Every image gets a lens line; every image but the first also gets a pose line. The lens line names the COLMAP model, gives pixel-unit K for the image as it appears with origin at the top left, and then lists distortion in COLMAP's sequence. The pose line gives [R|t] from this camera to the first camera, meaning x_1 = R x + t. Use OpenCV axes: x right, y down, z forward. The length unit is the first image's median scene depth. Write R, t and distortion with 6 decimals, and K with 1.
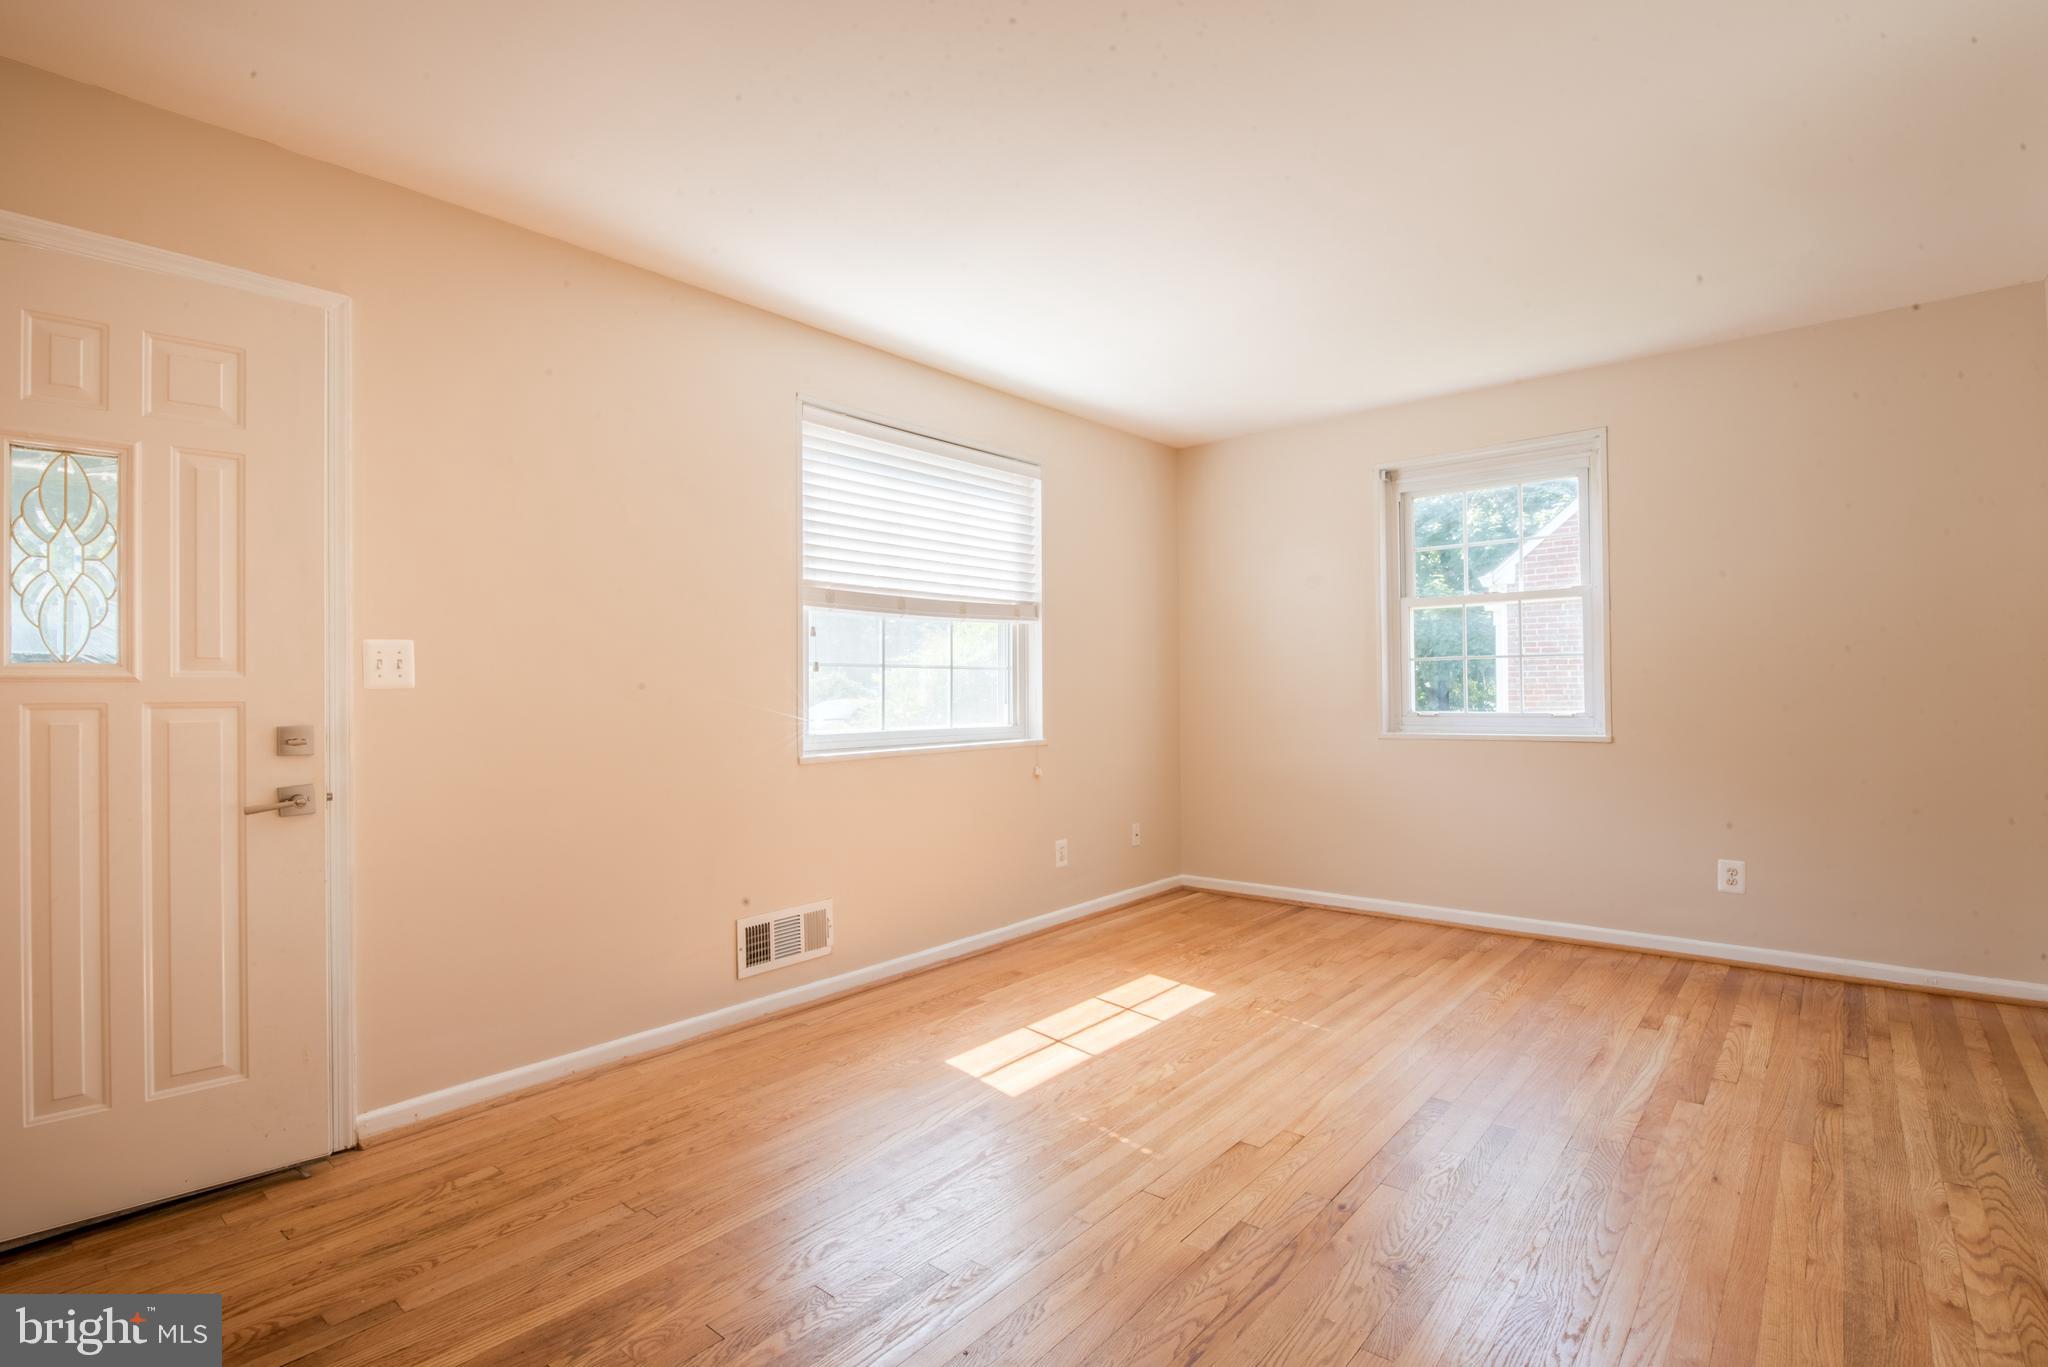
lens RADIAL K [[985.0, 0, 1021.9], [0, 985.0, 677.6], [0, 0, 1]] dist [-0.013263, -0.000967]
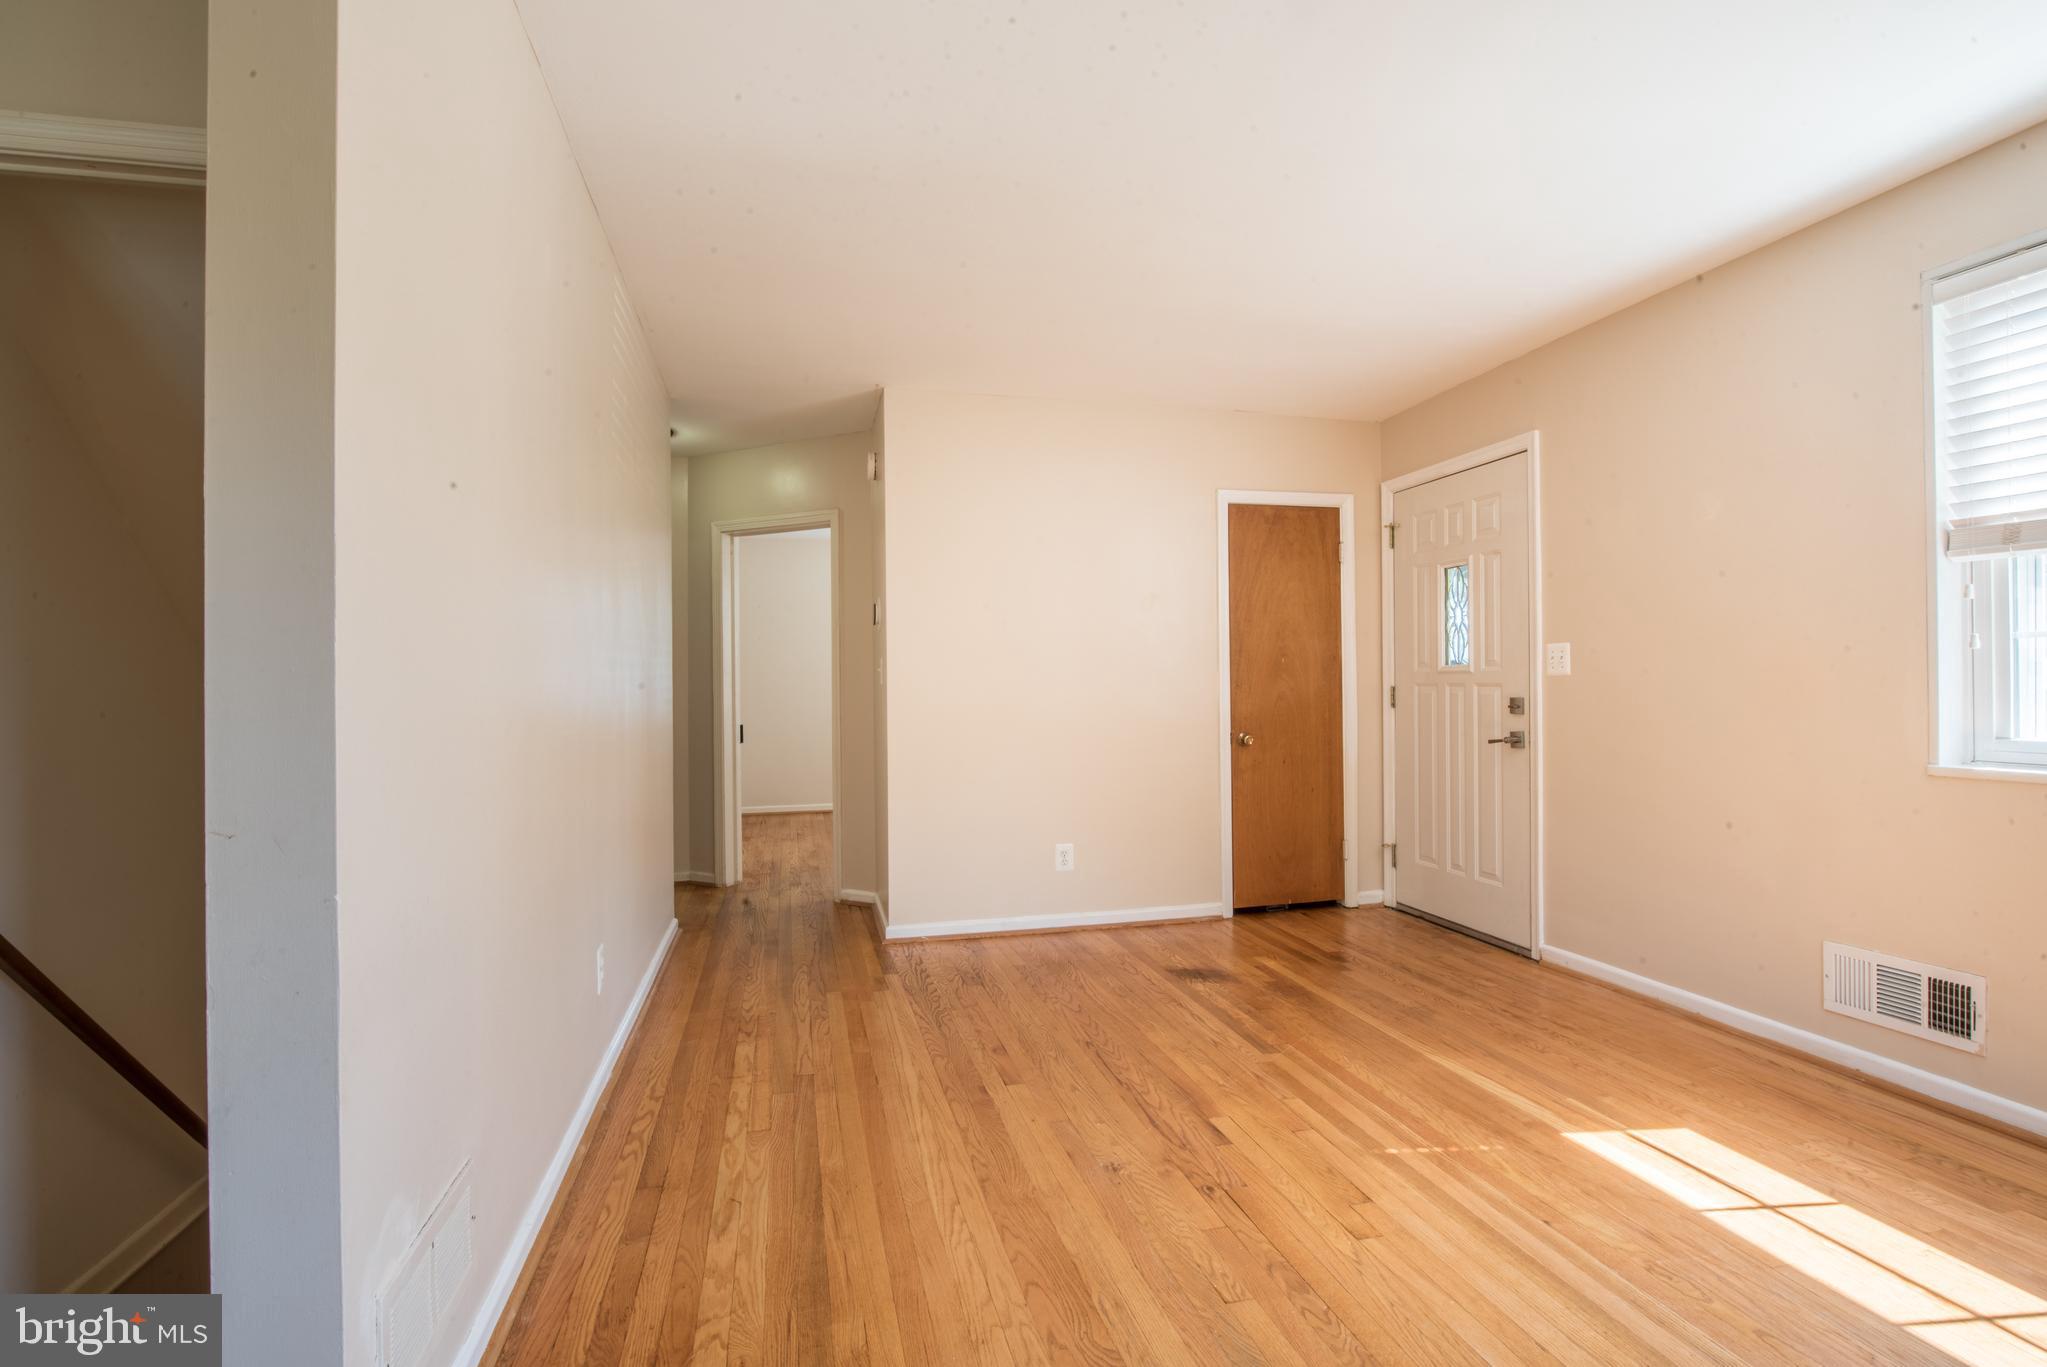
lens RADIAL K [[984.5, 0, 1023.2], [0, 984.5, 686.0], [0, 0, 1]] dist [-0.013263, -0.000967]
pose [[-0.592557, 0.019915, -0.805282, 0.786403], [0.028459, 0.999588, 0.003779, -0.001227], [0.805025, -0.020678, -0.592880, 0.909262]]
